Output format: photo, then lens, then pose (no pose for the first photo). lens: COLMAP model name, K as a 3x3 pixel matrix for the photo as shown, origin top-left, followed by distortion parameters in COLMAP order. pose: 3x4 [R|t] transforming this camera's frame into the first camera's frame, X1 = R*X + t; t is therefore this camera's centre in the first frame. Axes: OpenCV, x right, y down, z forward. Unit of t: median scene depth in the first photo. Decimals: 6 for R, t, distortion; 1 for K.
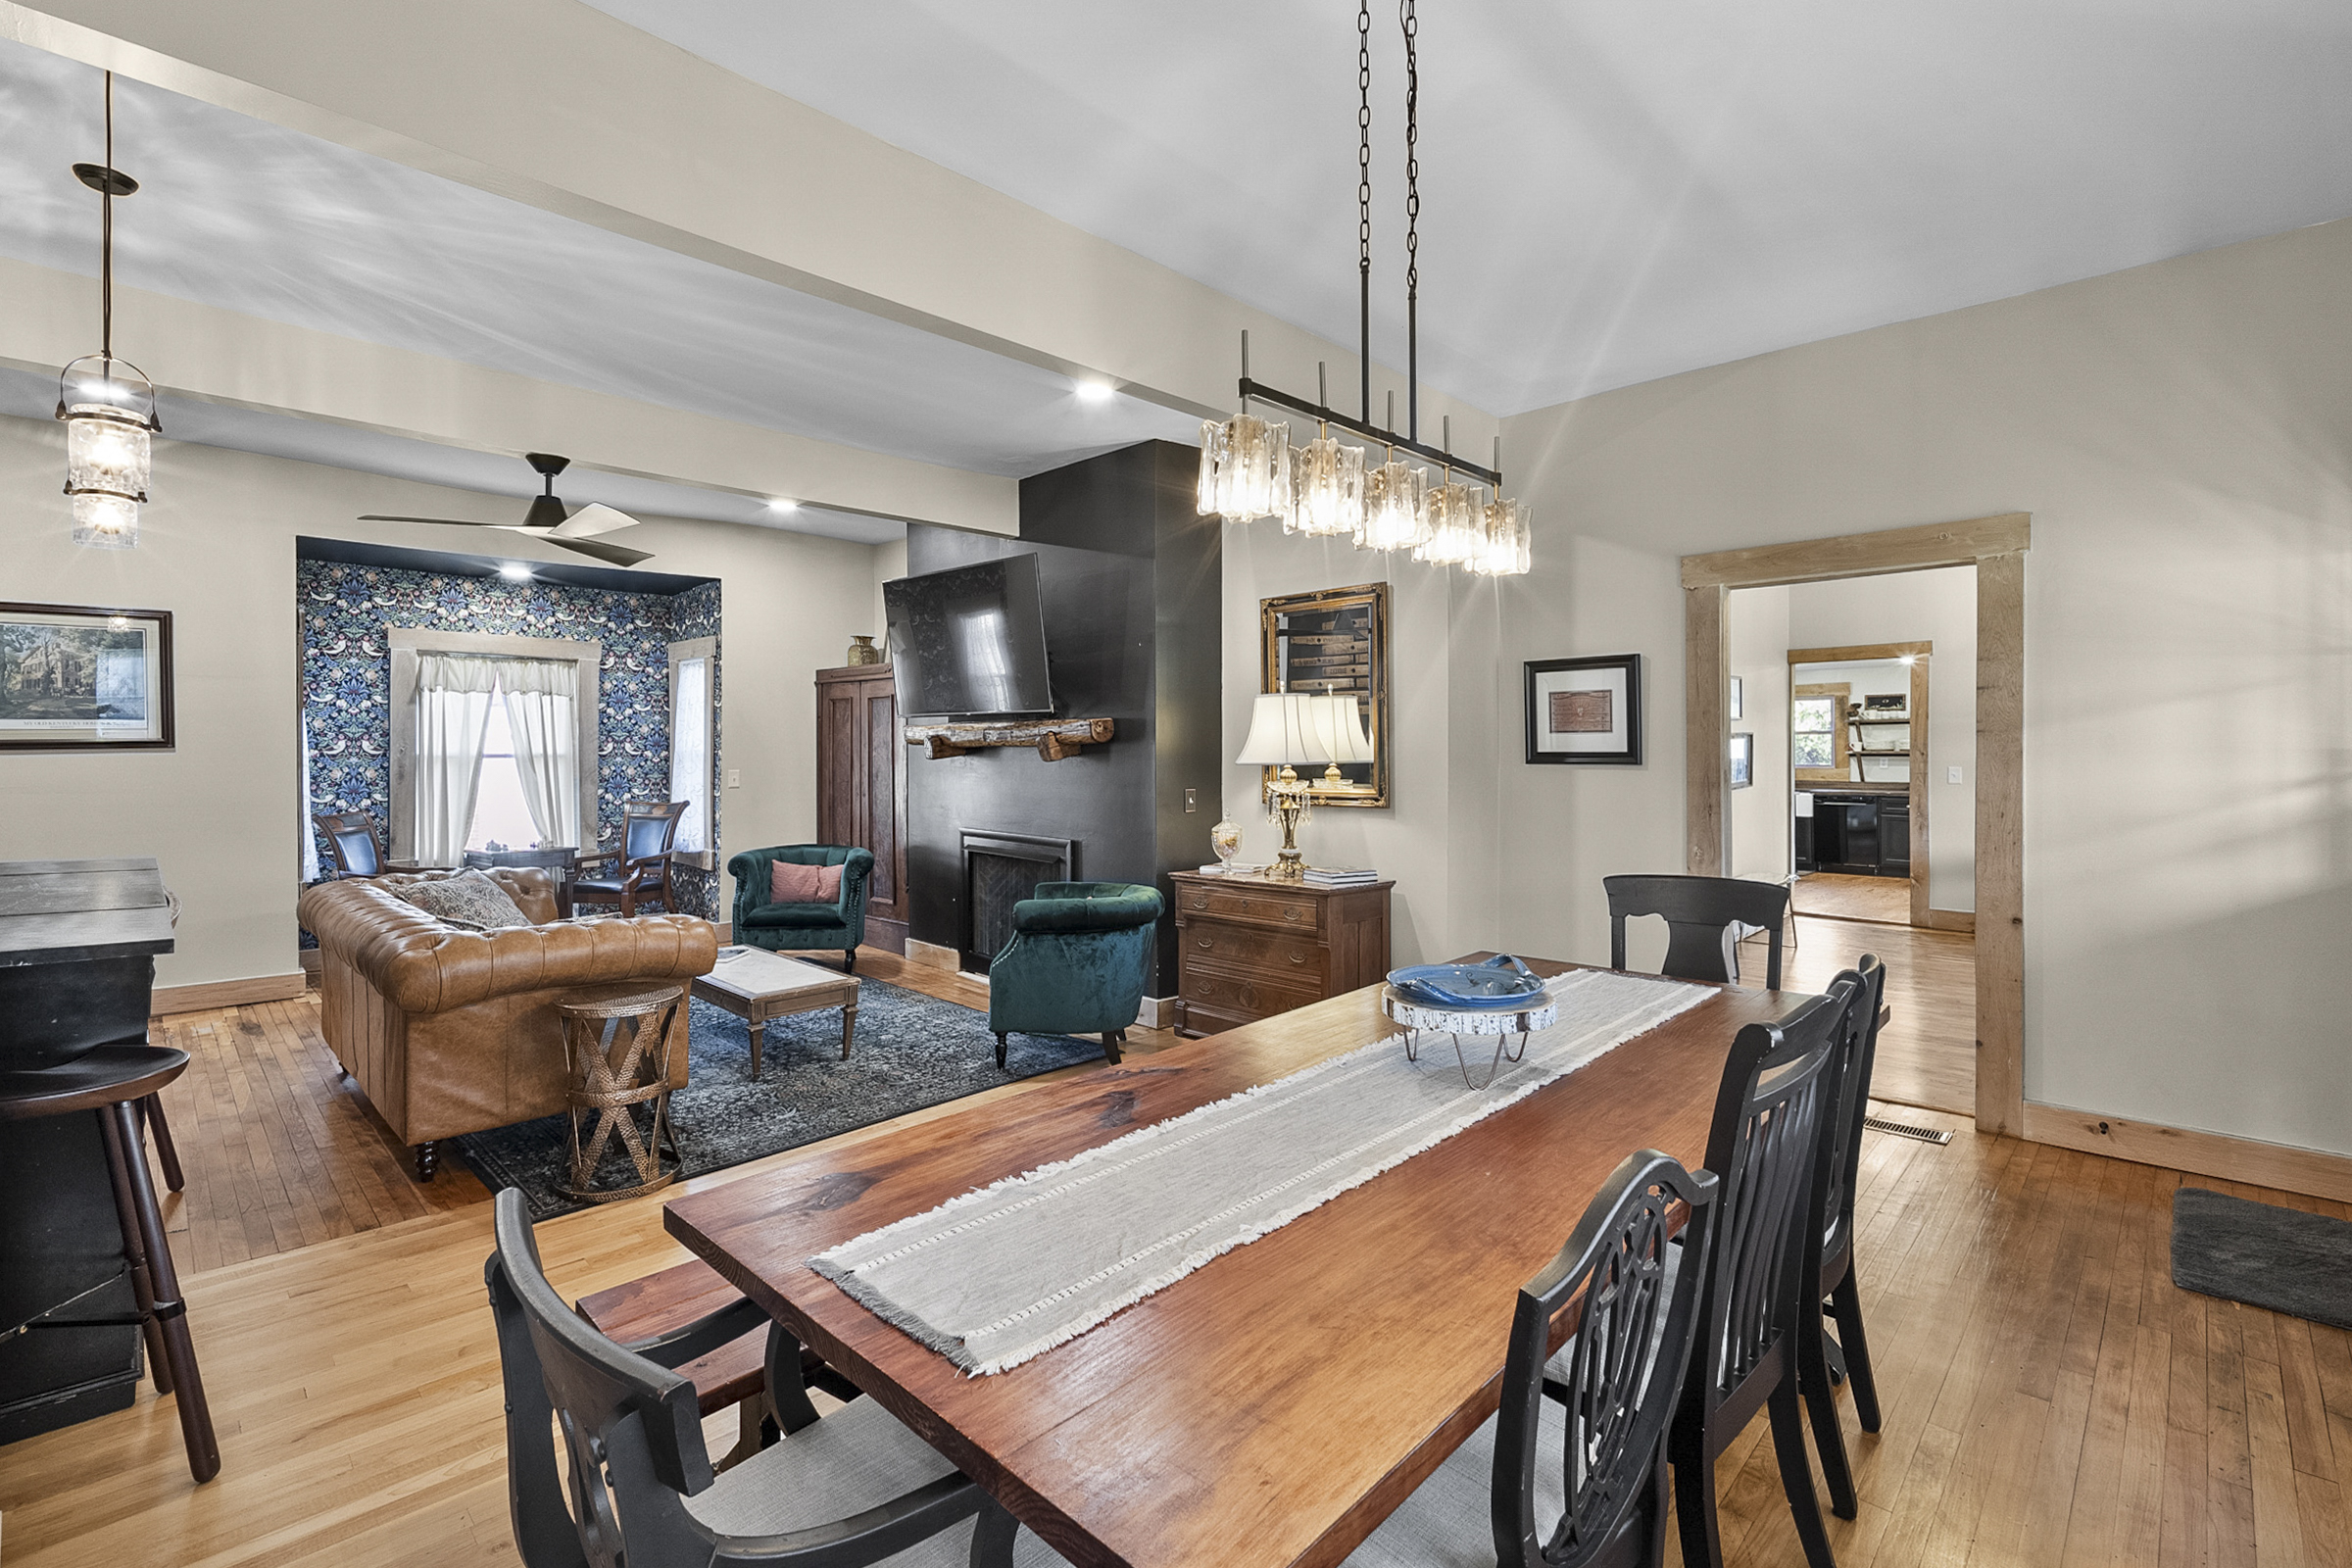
lens RADIAL K [[1055.2, 0, 1192.7], [0, 1055.2, 747.0], [0, 0, 1]] dist [0.000593, 0.000178]
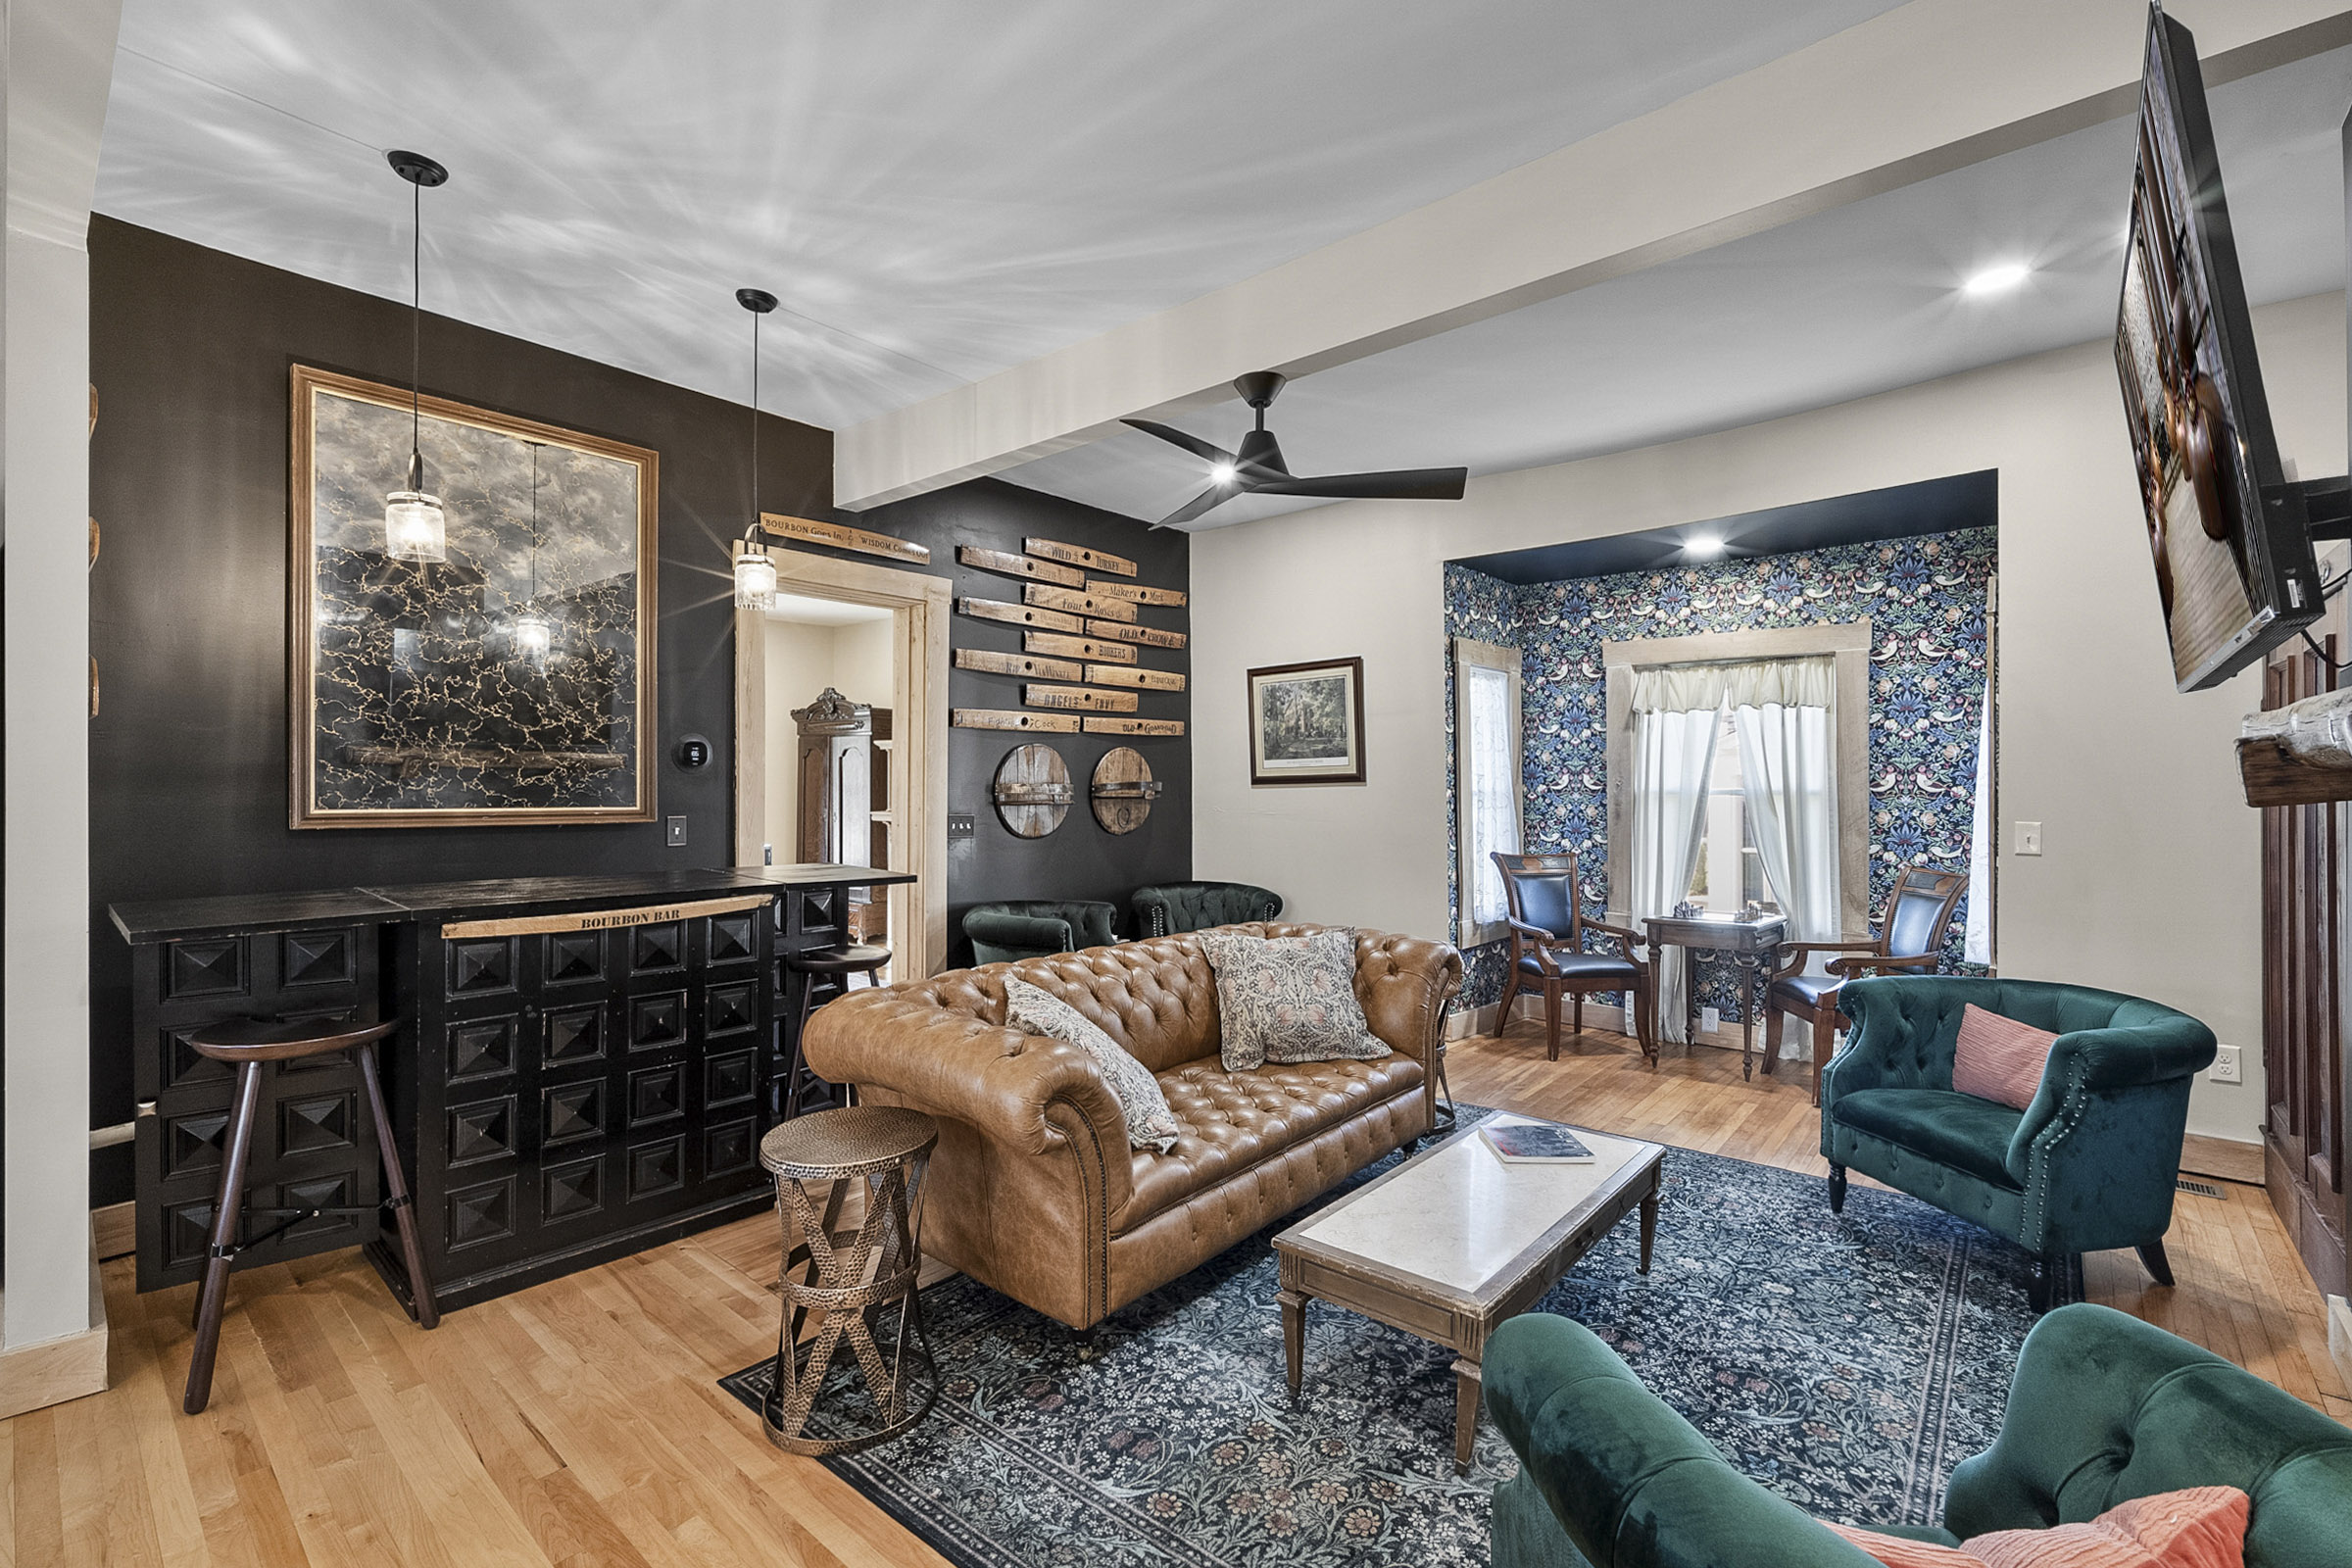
lens RADIAL K [[1035.2, 0, 1204.6], [0, 1035.2, 793.5], [0, 0, 1]] dist [-0.000941, -0.000417]
pose [[0.049819, 0.005021, -0.998746, 0.071565], [-0.000173, 0.999987, 0.005018, 0.005702], [0.998758, -0.000077, 0.049819, 0.625846]]
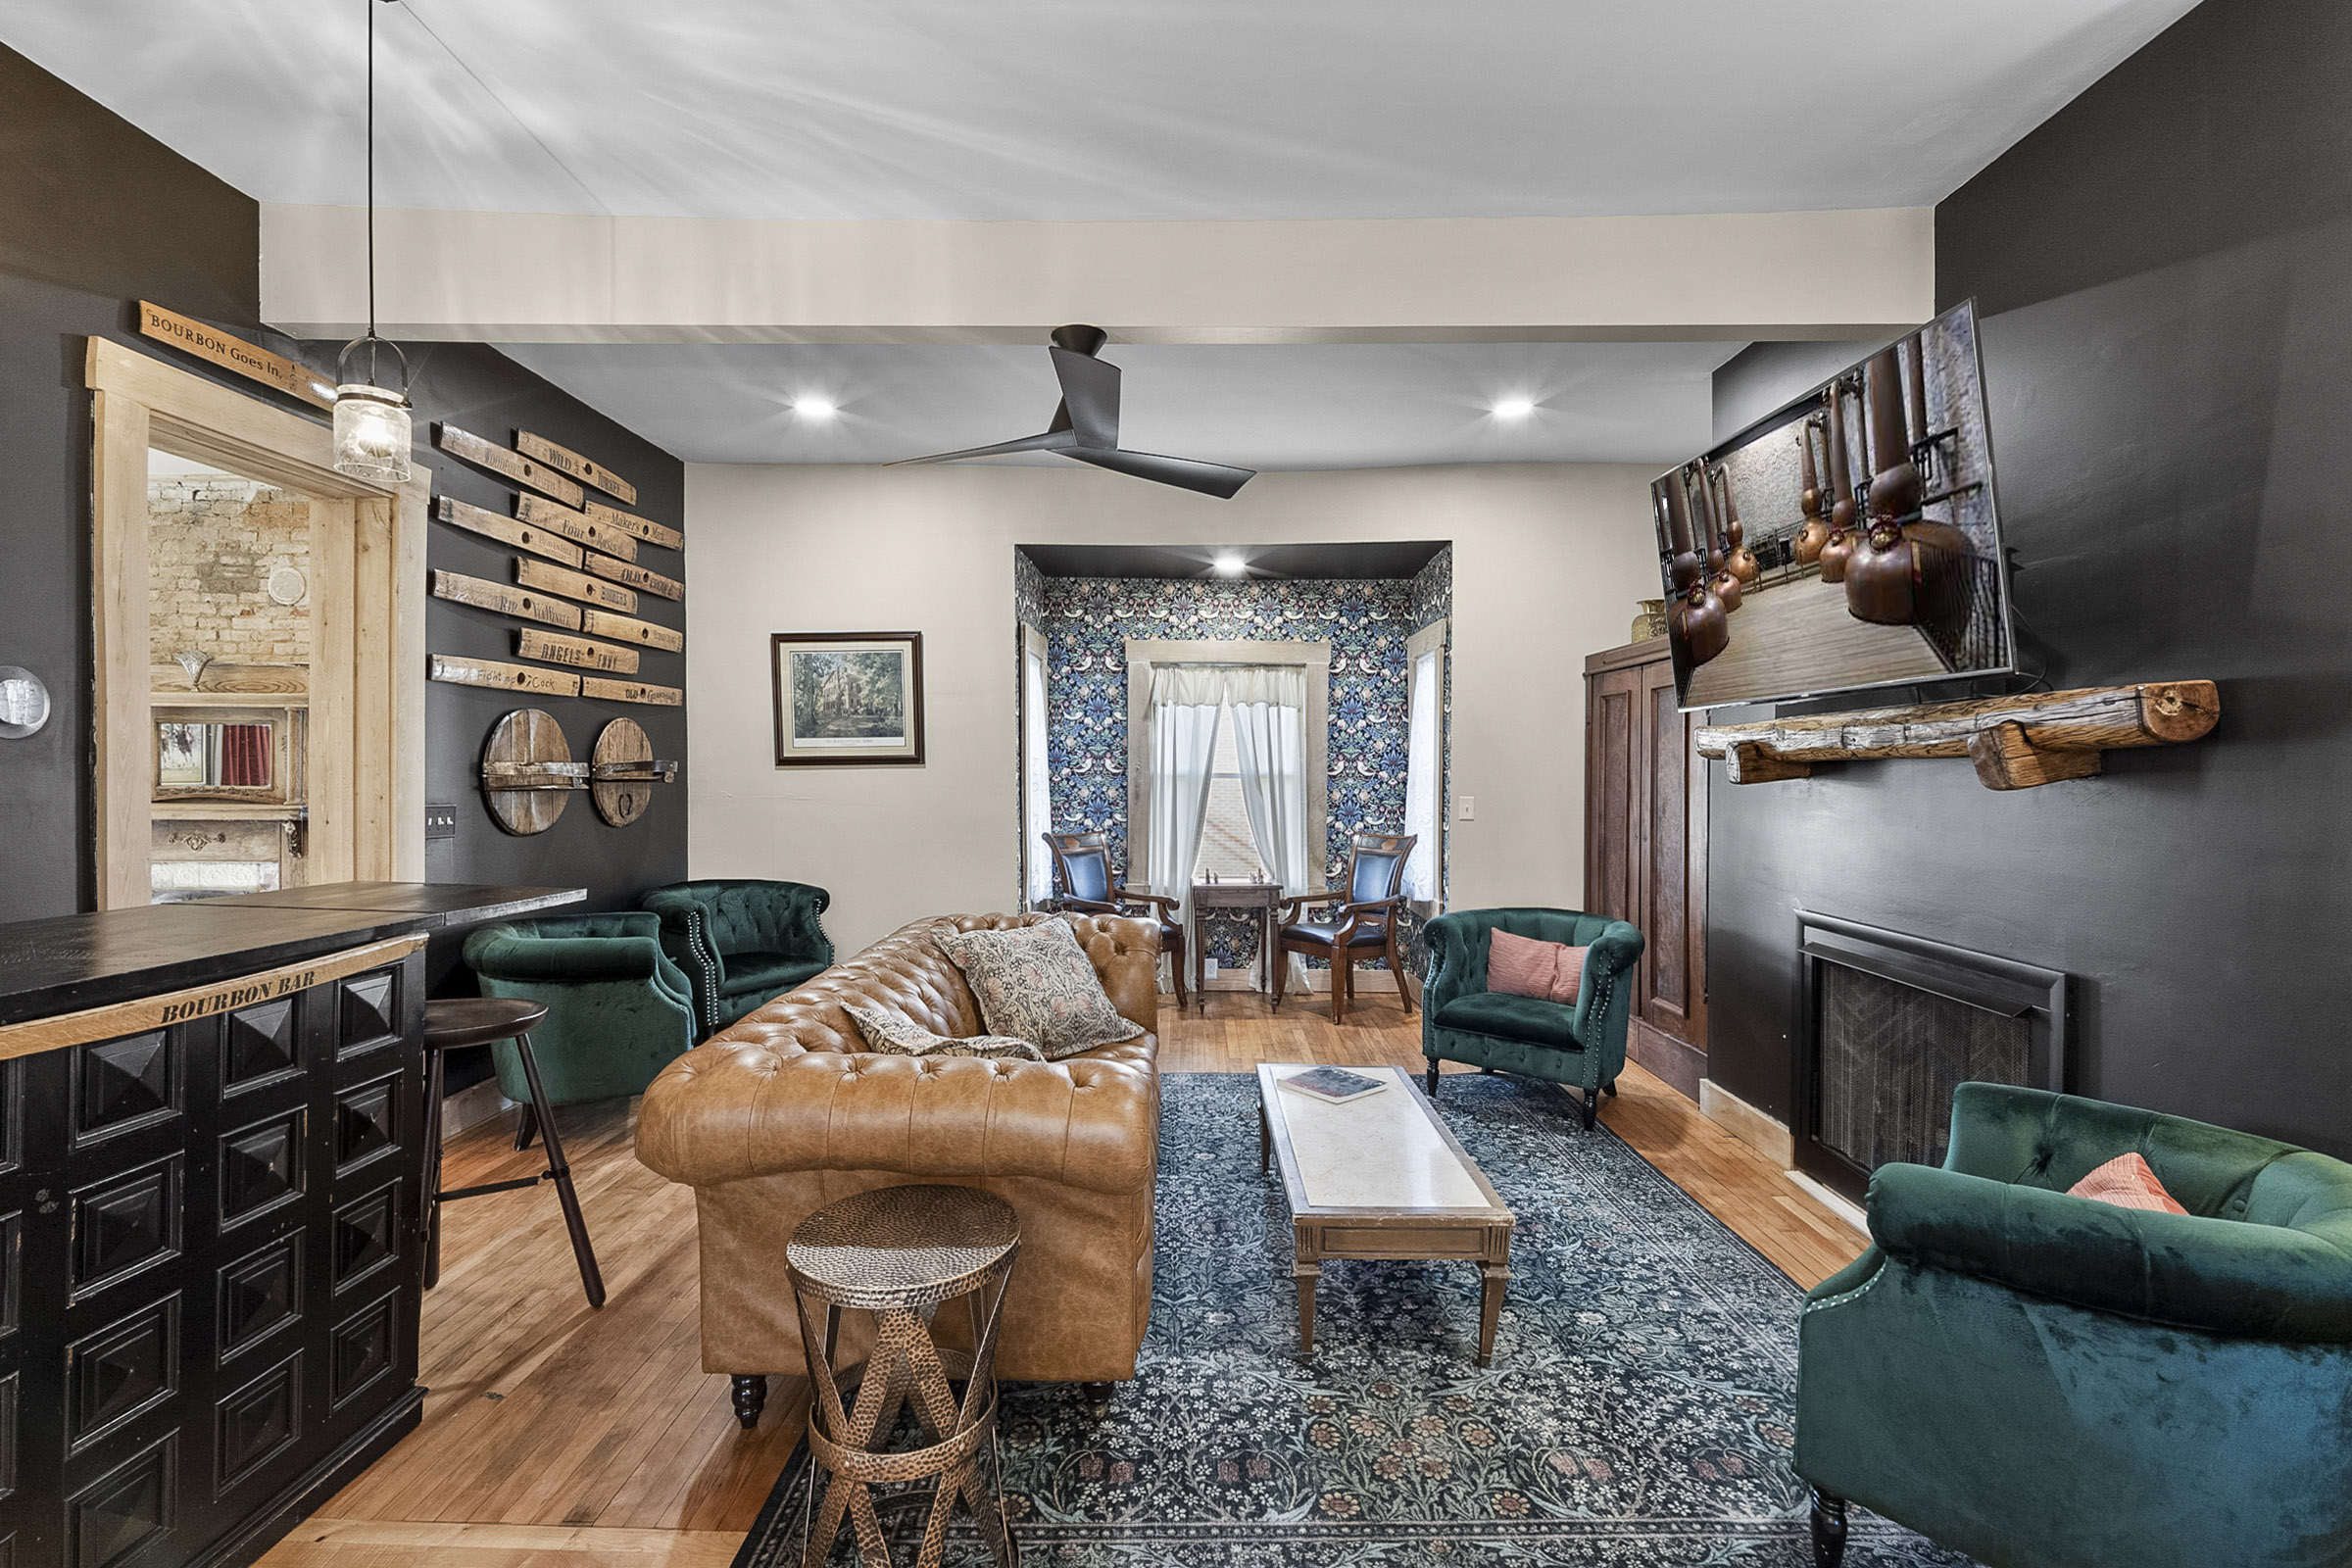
lens RADIAL K [[1022.6, 0, 1172.7], [0, 1022.6, 790.5], [0, 0, 1]] dist [-0.001509, -0.000228]
pose [[0.678727, 0.015193, -0.734234, -0.051251], [-0.004182, 0.999850, 0.016823, 0.007058], [0.734379, -0.008348, 0.678688, 0.399180]]
